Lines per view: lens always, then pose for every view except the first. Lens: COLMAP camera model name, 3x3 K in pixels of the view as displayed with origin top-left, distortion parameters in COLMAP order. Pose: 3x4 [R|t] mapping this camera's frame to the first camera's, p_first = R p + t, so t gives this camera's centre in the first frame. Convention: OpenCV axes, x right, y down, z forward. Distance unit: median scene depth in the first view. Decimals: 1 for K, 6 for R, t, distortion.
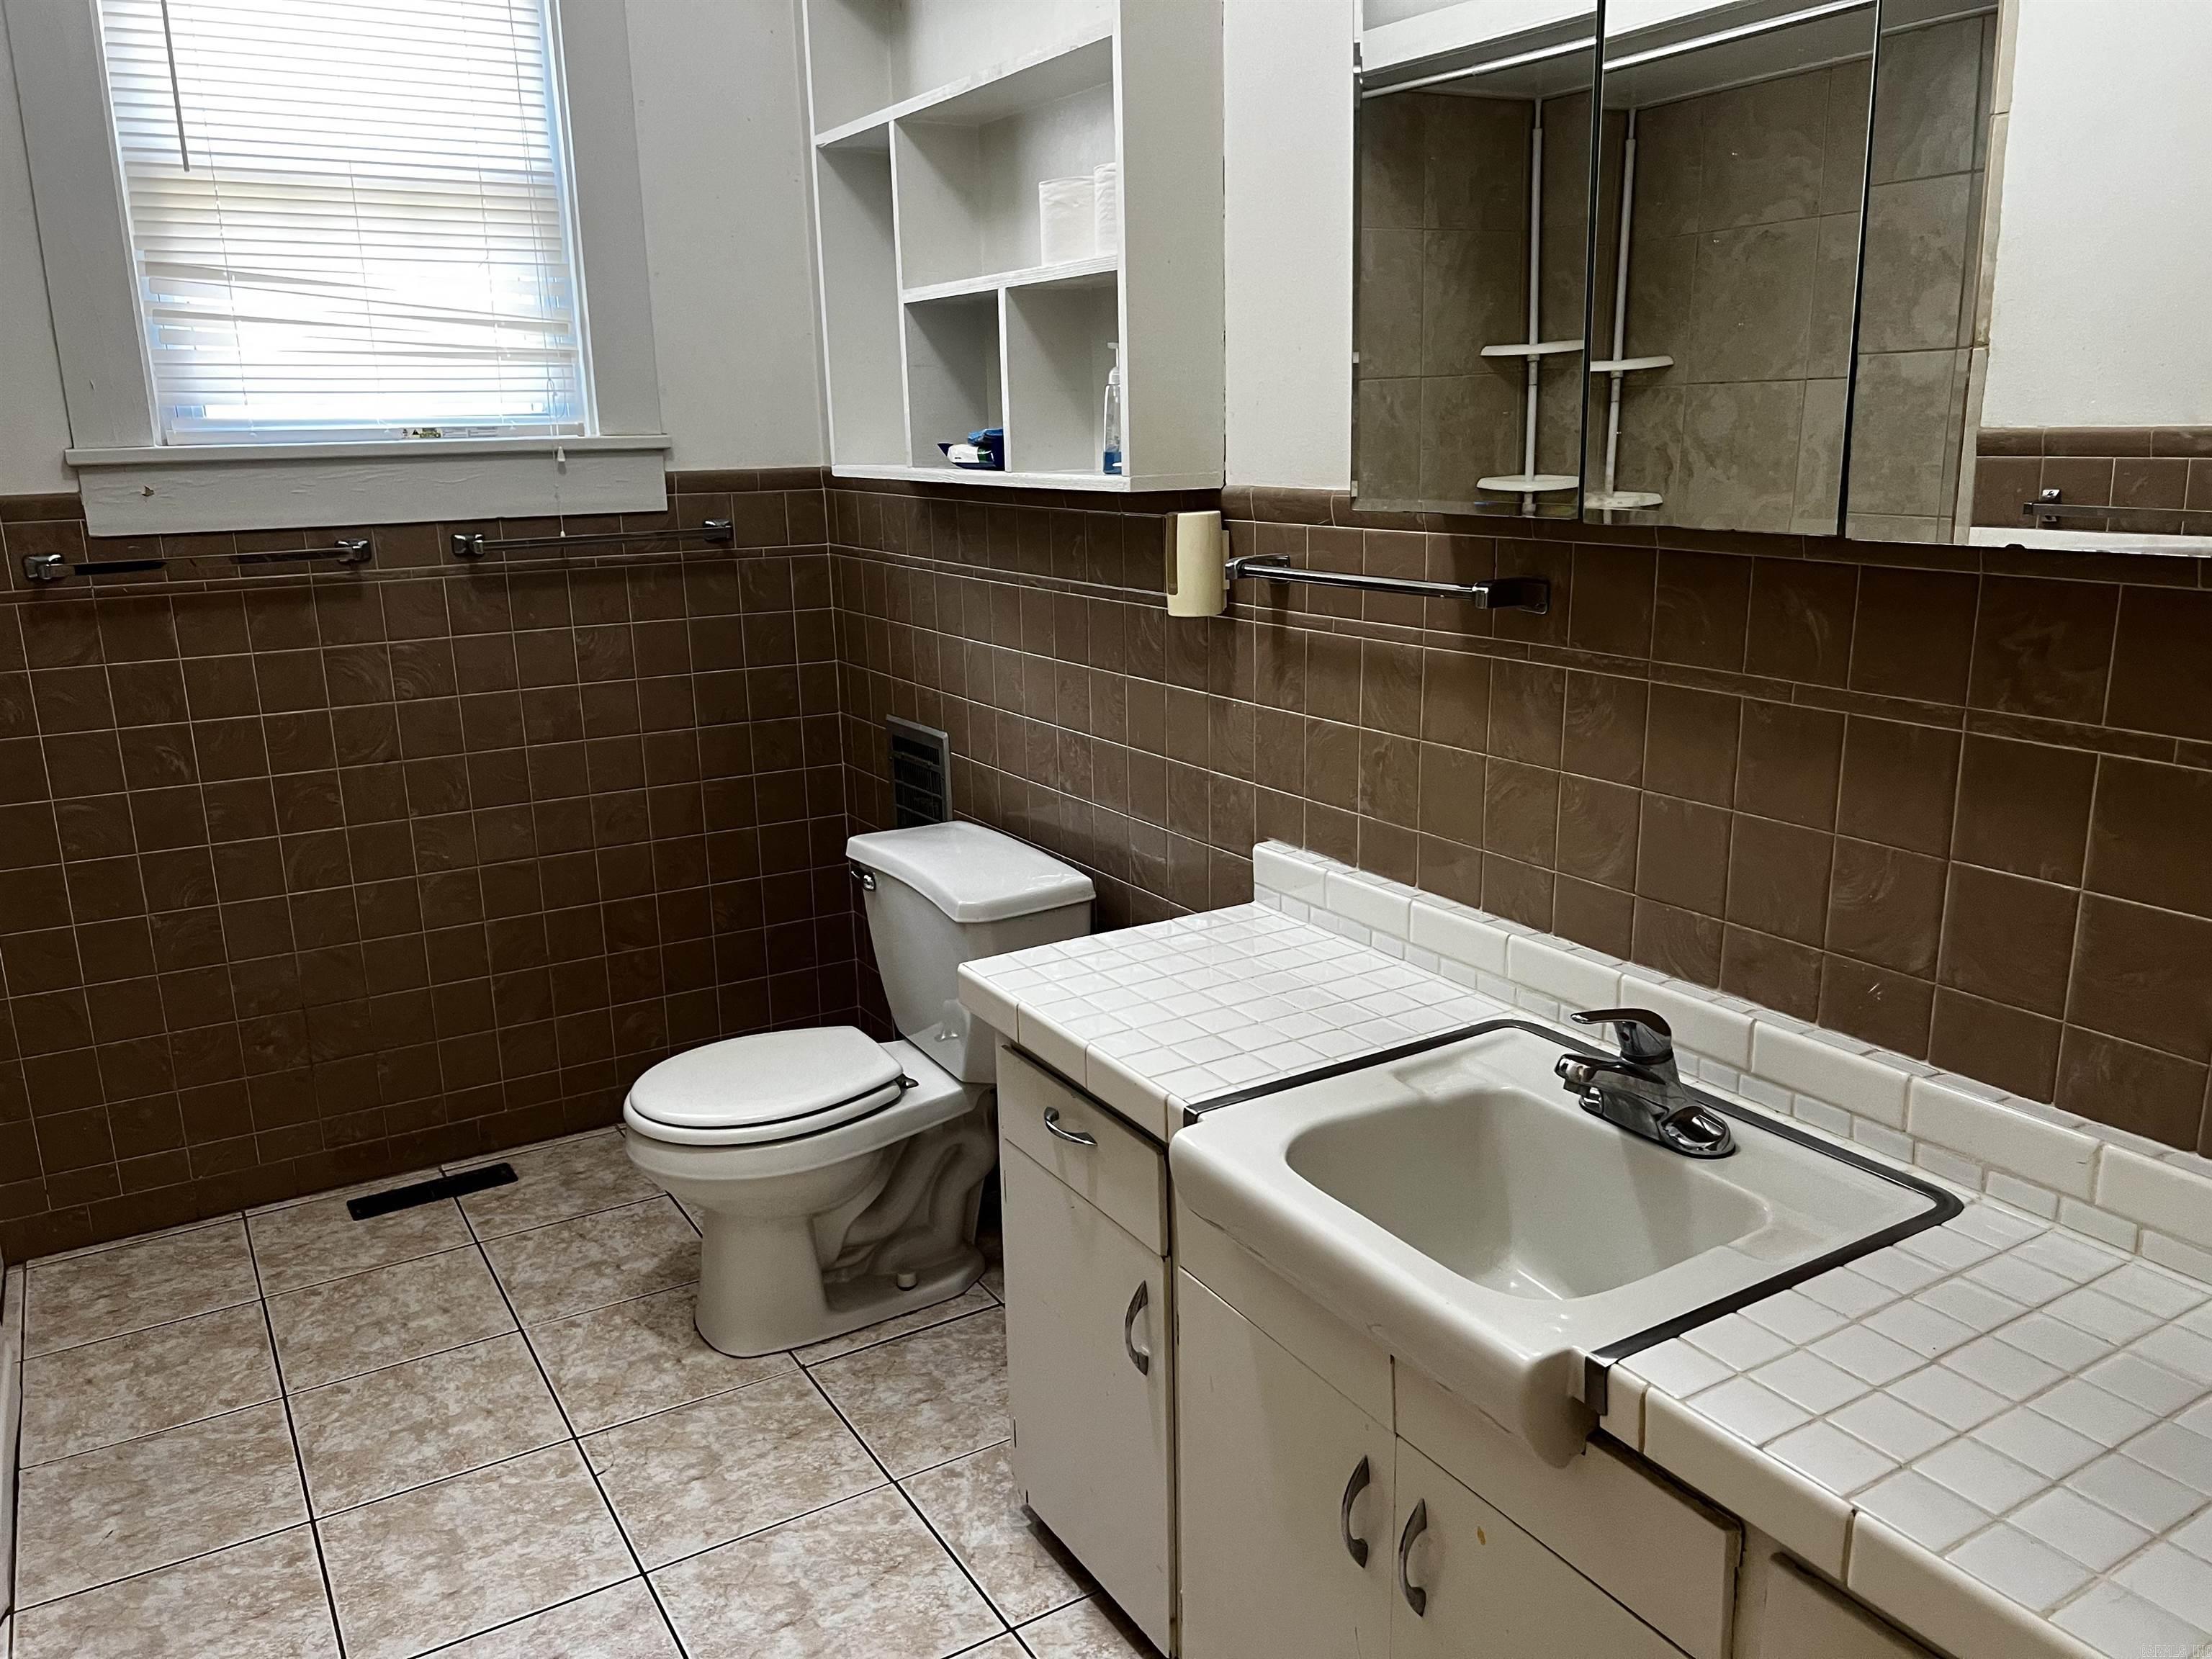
lens RADIAL K [[1669.4, 0, 1110.8], [0, 1669.4, 828.0], [0, 0, 1]] dist [0.053426, -0.062677]
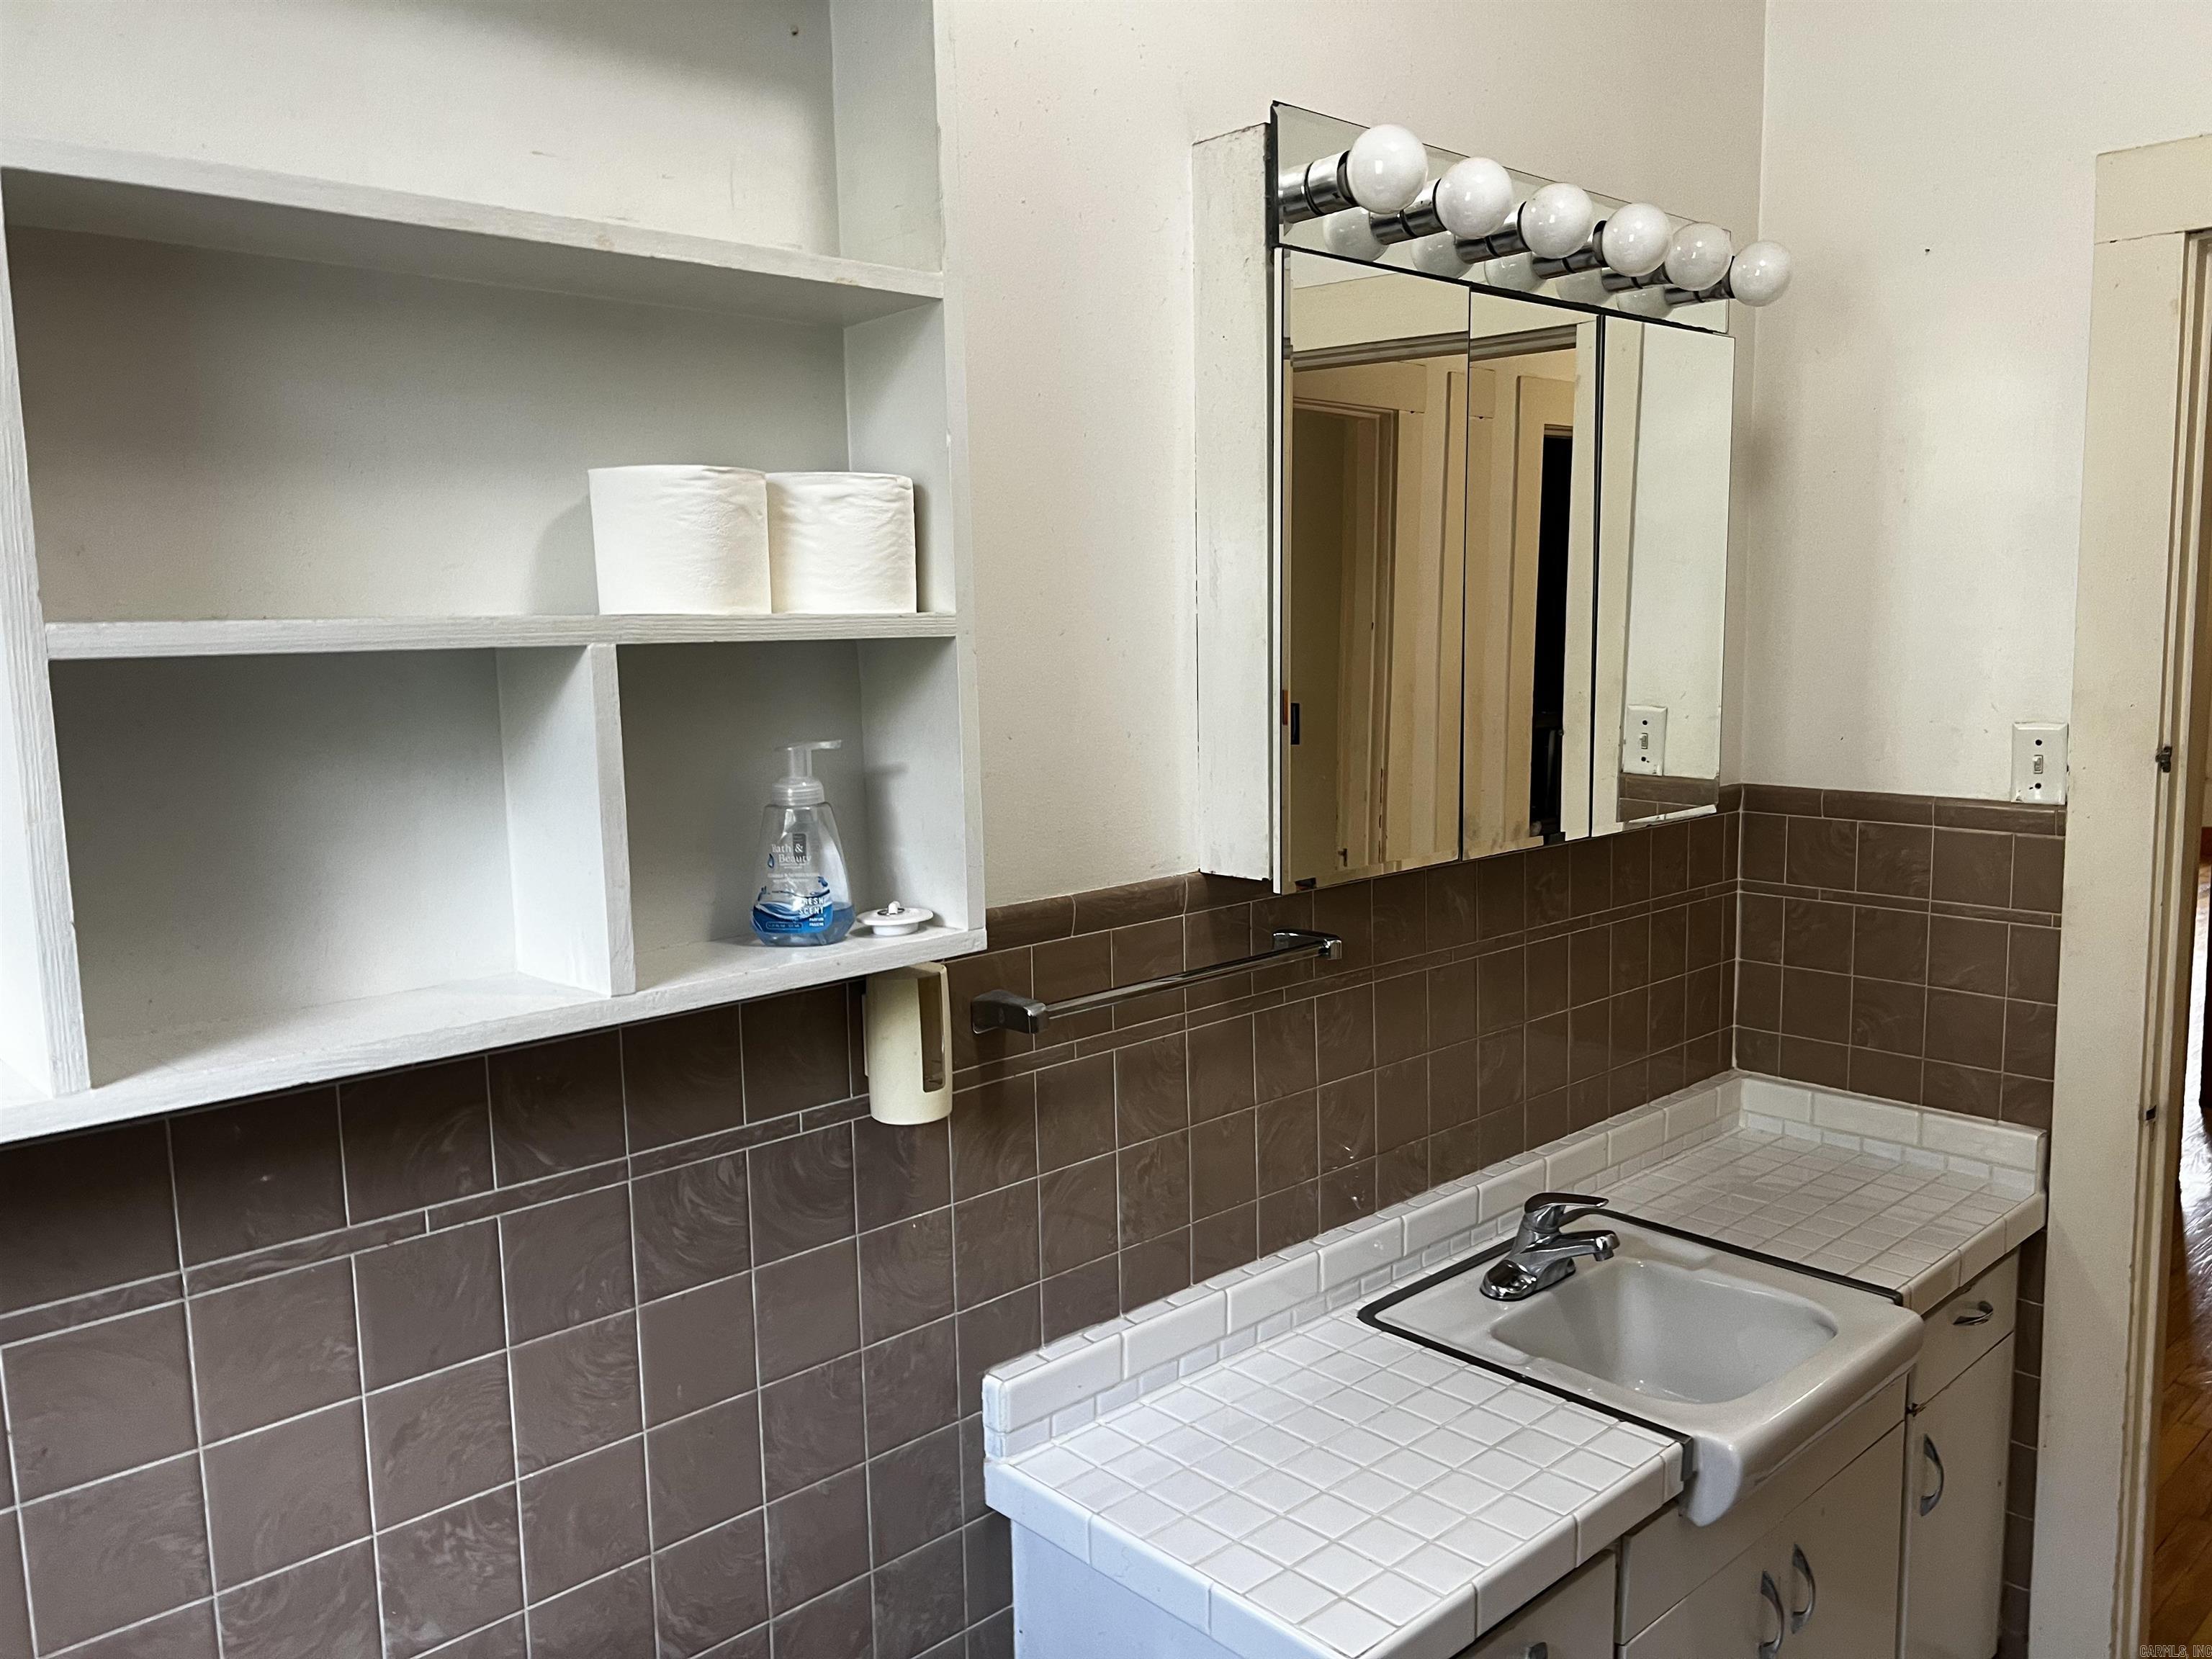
lens RADIAL K [[1669.4, 0, 1096.2], [0, 1669.4, 824.2], [0, 0, 1]] dist [0.053426, -0.062677]
pose [[-0.211462, -0.101848, 0.972065, -0.545553], [0.249677, 0.955929, 0.154471, -0.291871], [-0.944958, 0.275367, -0.176713, 0.913925]]
